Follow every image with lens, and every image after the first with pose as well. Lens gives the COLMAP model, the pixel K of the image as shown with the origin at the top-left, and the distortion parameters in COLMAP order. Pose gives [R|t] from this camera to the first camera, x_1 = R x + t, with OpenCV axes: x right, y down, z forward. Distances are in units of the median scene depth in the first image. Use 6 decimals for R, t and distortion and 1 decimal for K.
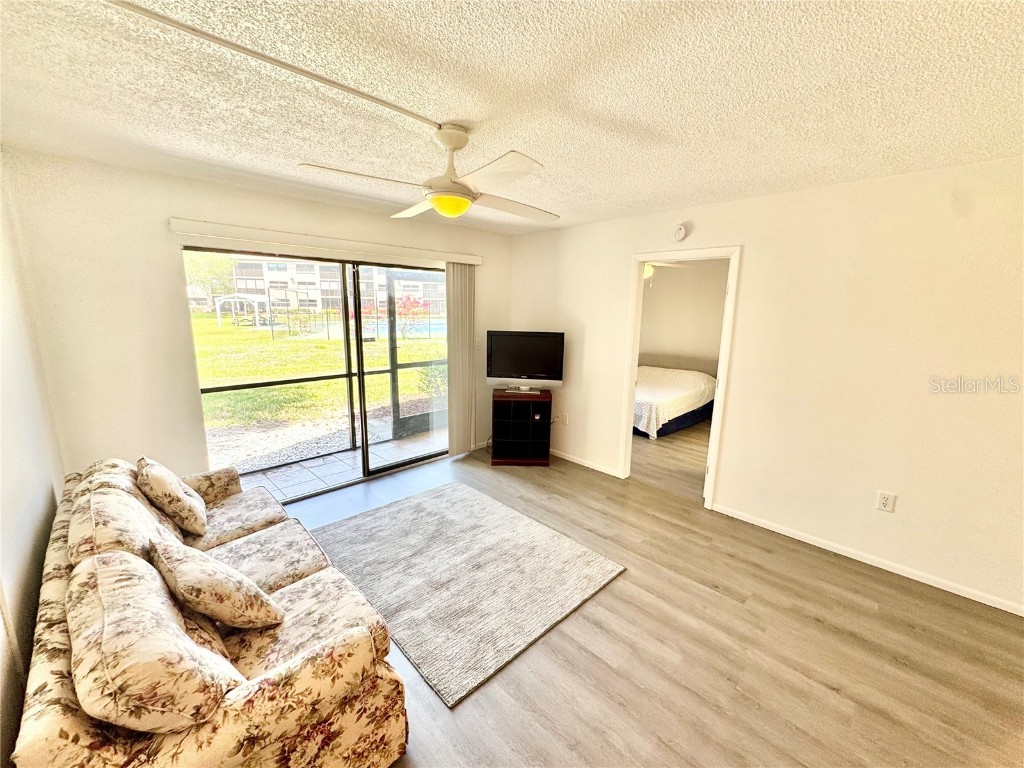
lens RADIAL K [[409.9, 0, 509.3], [0, 409.9, 385.5], [0, 0, 1]] dist [-0.004241, 0.001184]
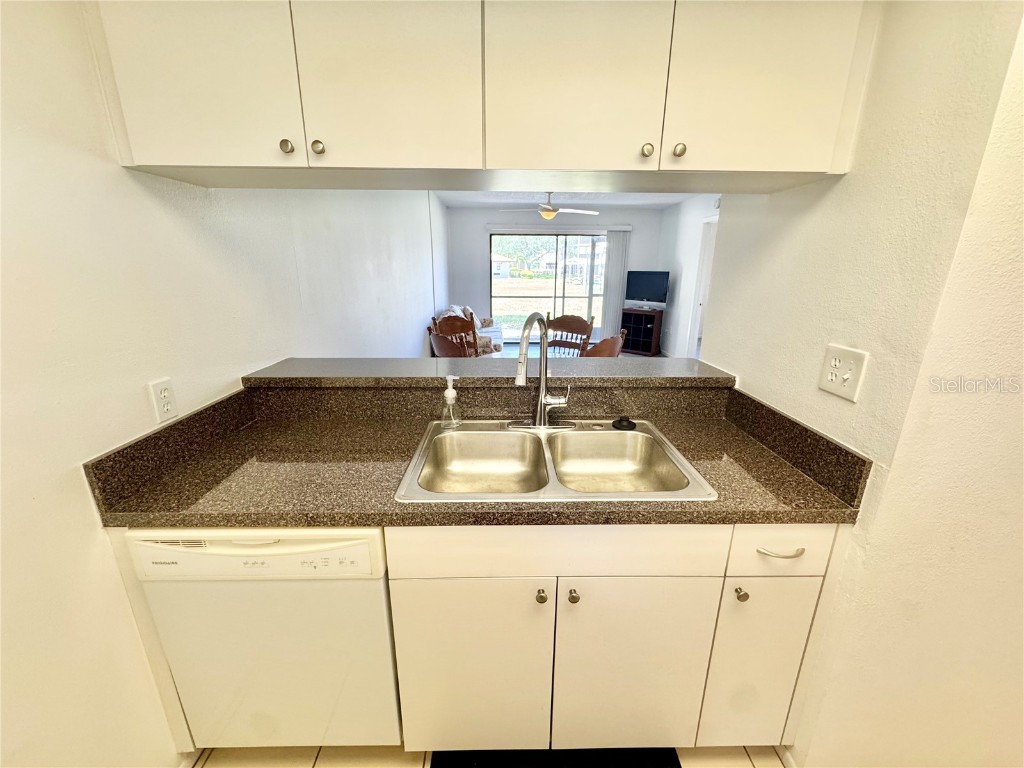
lens RADIAL K [[409.9, 0, 510.8], [0, 409.9, 381.7], [0, 0, 1]] dist [-0.004241, 0.001184]
pose [[0.731428, 0.174614, -0.659183, 0.979766], [-0.125118, 0.984614, 0.121988, 0.211028], [0.670342, -0.006750, 0.742022, -0.711314]]
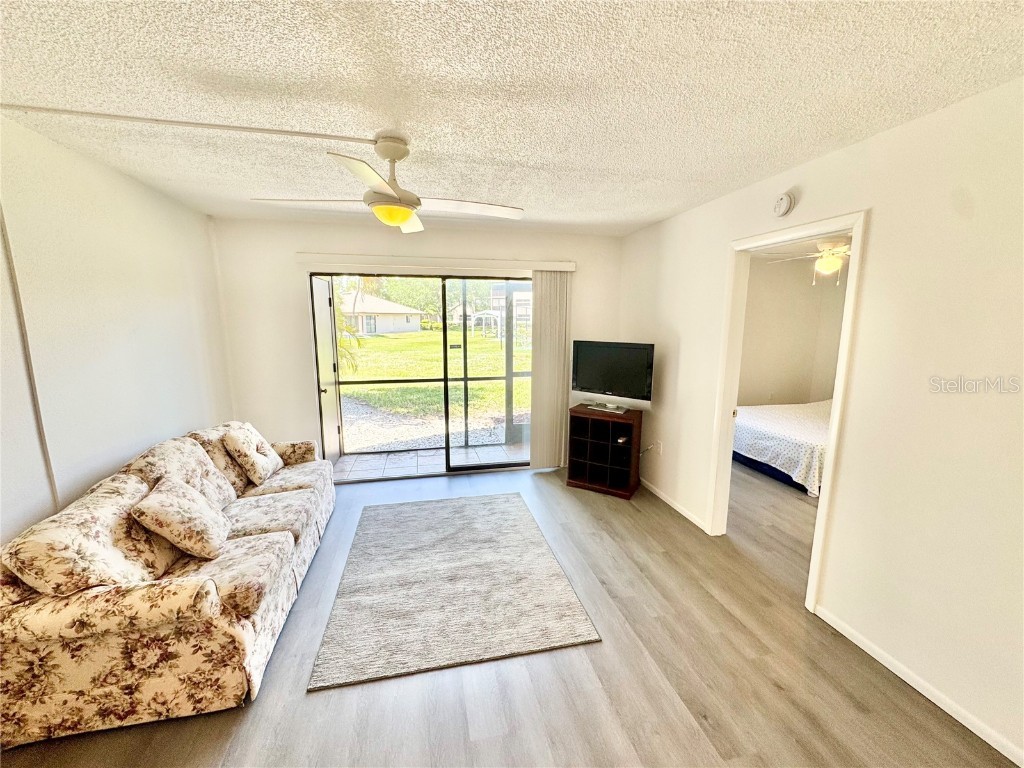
lens RADIAL K [[409.9, 0, 511.2], [0, 409.9, 385.0], [0, 0, 1]] dist [-0.004241, 0.001184]
pose [[0.852840, 0.070720, -0.517362, 0.396572], [-0.088420, 0.996037, -0.009604, -0.013925], [0.514632, 0.053935, 0.855713, 0.166244]]
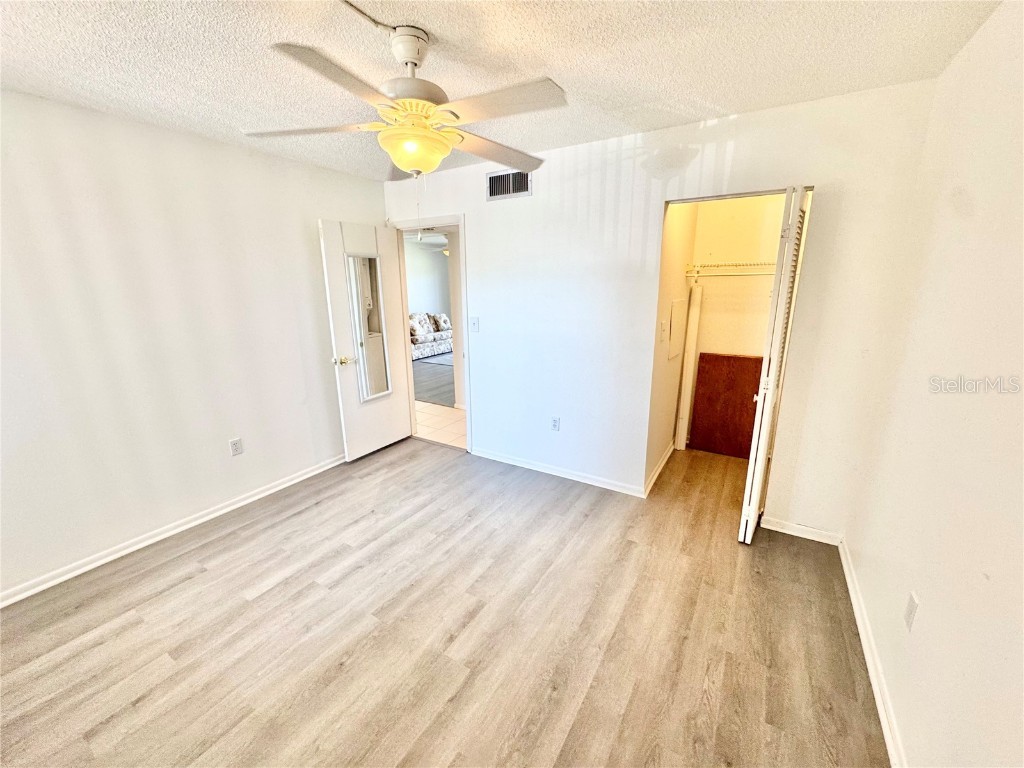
lens RADIAL K [[409.9, 0, 509.9], [0, 409.9, 385.0], [0, 0, 1]] dist [-0.004241, 0.001184]
pose [[0.247184, 0.227116, -0.941976, 2.413393], [-0.176075, 0.966486, 0.186821, -0.023577], [0.952837, 0.119679, 0.278889, 0.346440]]
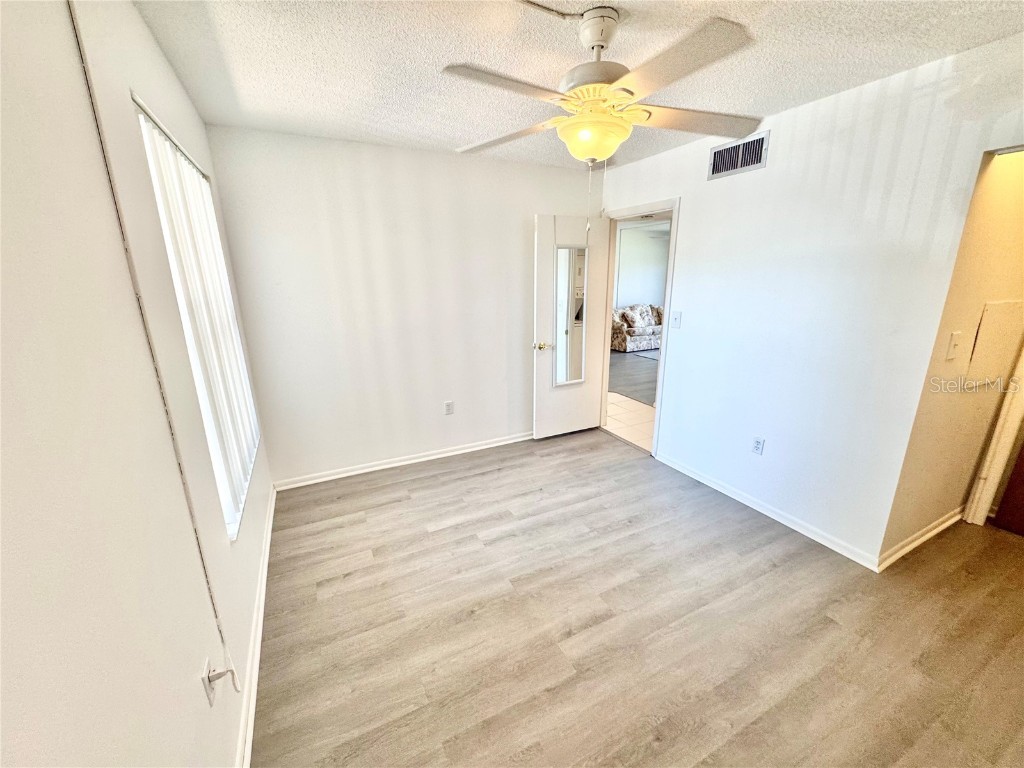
lens RADIAL K [[409.9, 0, 511.5], [0, 409.9, 384.7], [0, 0, 1]] dist [-0.004241, 0.001184]
pose [[-0.296856, 0.244683, -0.923042, 2.399897], [-0.180227, 0.934887, 0.305785, -0.042573], [0.937760, 0.257131, -0.233429, 0.436500]]
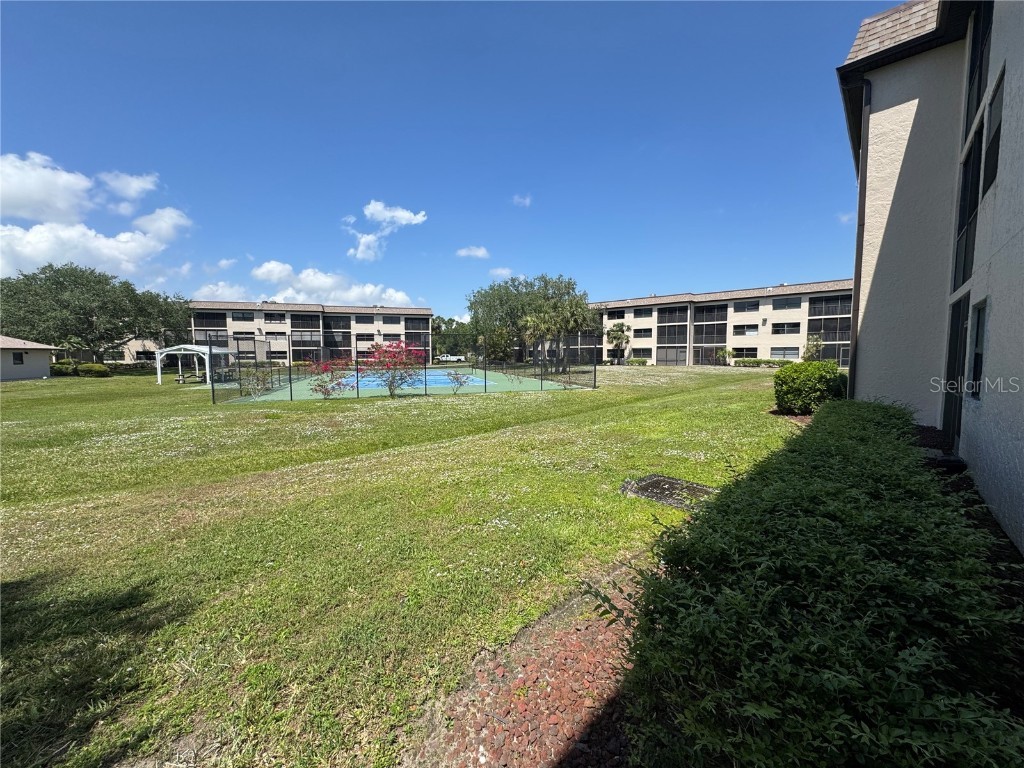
lens RADIAL K [[409.9, 0, 515.1], [0, 409.9, 378.8], [0, 0, 1]] dist [-0.004241, 0.001184]
pose [[0.997551, -0.022470, 0.066235, -0.541251], [0.030918, 0.991107, -0.129423, -0.311235], [-0.062738, 0.131154, 0.989375, 1.552256]]
